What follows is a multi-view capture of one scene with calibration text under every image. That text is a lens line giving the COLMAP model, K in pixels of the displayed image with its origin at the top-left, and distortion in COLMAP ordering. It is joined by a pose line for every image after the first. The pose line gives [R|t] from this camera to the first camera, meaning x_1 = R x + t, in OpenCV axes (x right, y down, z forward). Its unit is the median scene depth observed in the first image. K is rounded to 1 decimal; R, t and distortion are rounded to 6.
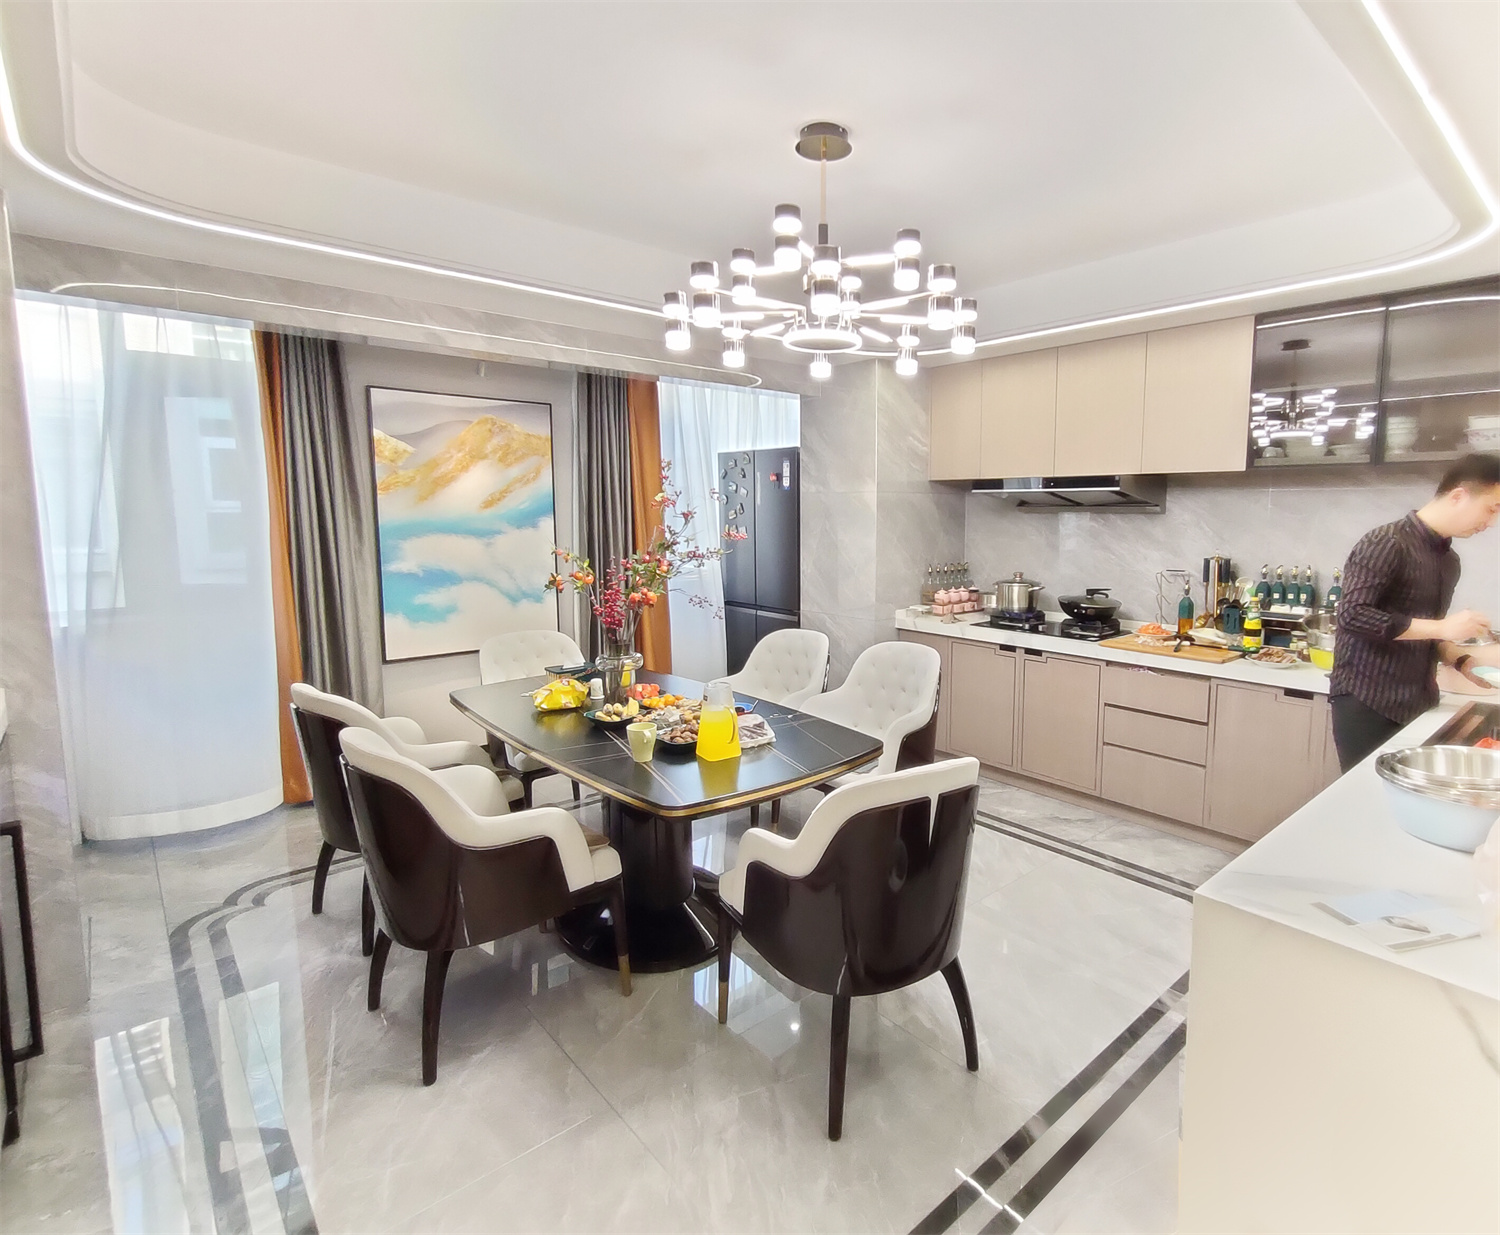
lens RADIAL K [[785.5, 0, 861.6], [0, 785.5, 596.1], [0, 0, 1]] dist [0.003021, 0.001426]
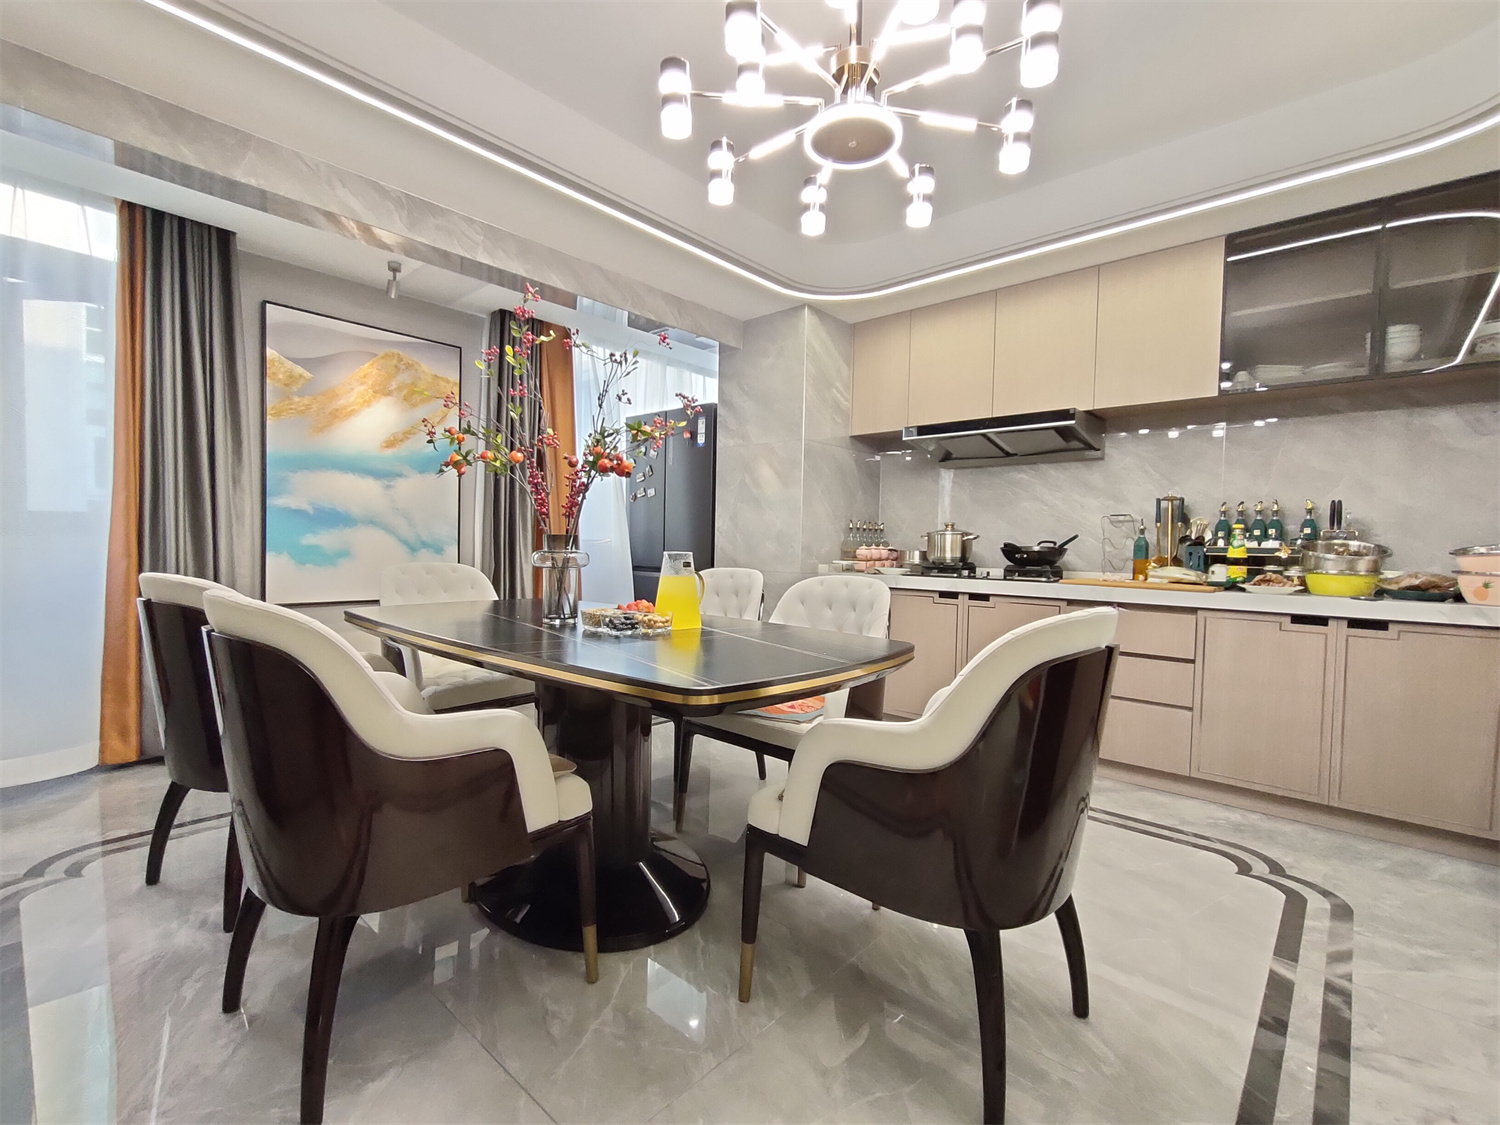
lens RADIAL K [[683.4, 0, 752.2], [0, 683.4, 567.1], [0, 0, 1]] dist [0.001178, 0.001459]
pose [[0.997361, 0.013973, 0.071241, -0.112613], [-0.008695, 0.997231, -0.073856, 0.096555], [-0.072076, 0.073042, 0.994721, 0.189523]]
